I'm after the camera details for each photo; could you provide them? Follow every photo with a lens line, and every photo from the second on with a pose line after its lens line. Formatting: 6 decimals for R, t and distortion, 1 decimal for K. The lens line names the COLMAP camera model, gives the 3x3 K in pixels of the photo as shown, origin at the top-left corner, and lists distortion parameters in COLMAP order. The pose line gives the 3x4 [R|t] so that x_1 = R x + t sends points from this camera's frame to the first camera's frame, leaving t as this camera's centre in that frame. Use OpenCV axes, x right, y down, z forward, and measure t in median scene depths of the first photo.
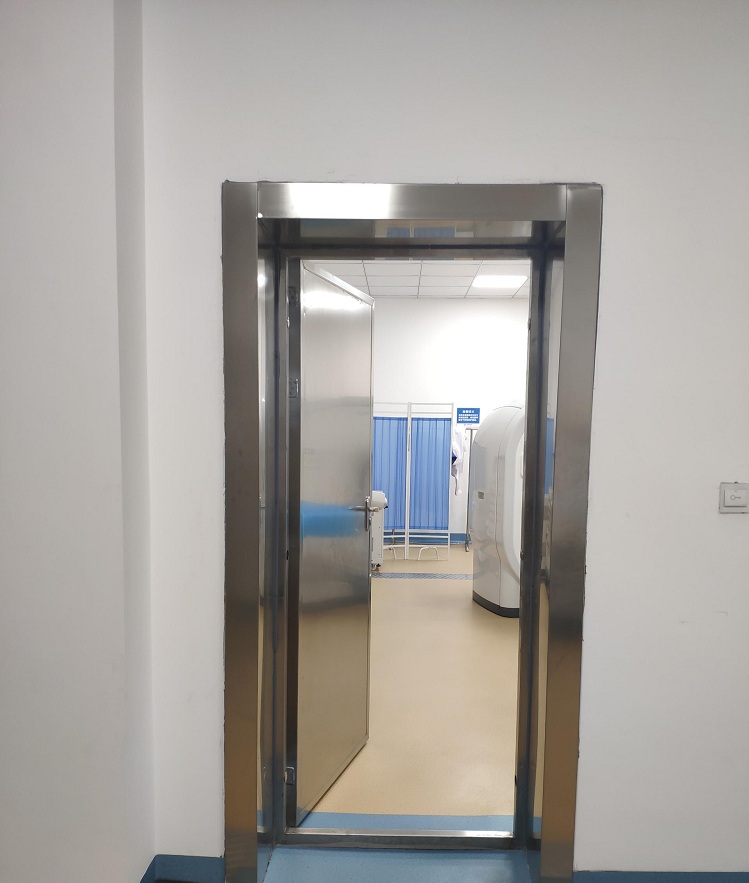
lens RADIAL K [[770.0, 0, 378.9], [0, 770.0, 507.2], [0, 0, 1]] dist [0.002668, -0.002001]
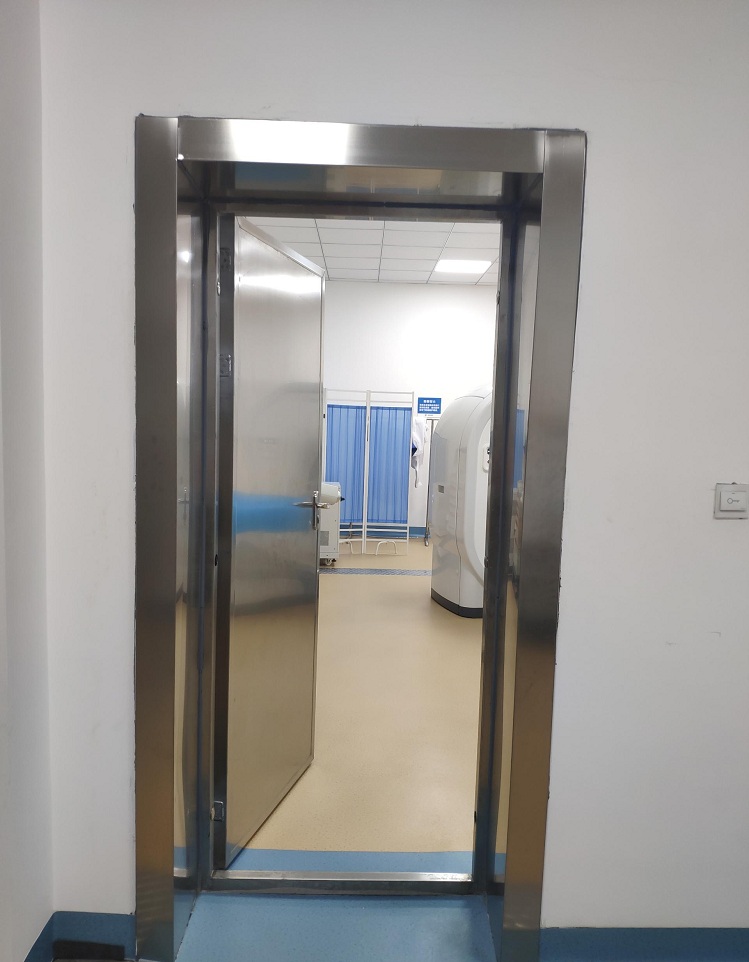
lens RADIAL K [[768.9, 0, 372.7], [0, 768.9, 502.2], [0, 0, 1]] dist [-0.011222, -0.008667]
pose [[0.999015, 0.012069, 0.042690, 0.018421], [-0.012343, 0.999905, 0.006162, -0.009344], [-0.042612, -0.006683, 0.999069, 0.130064]]
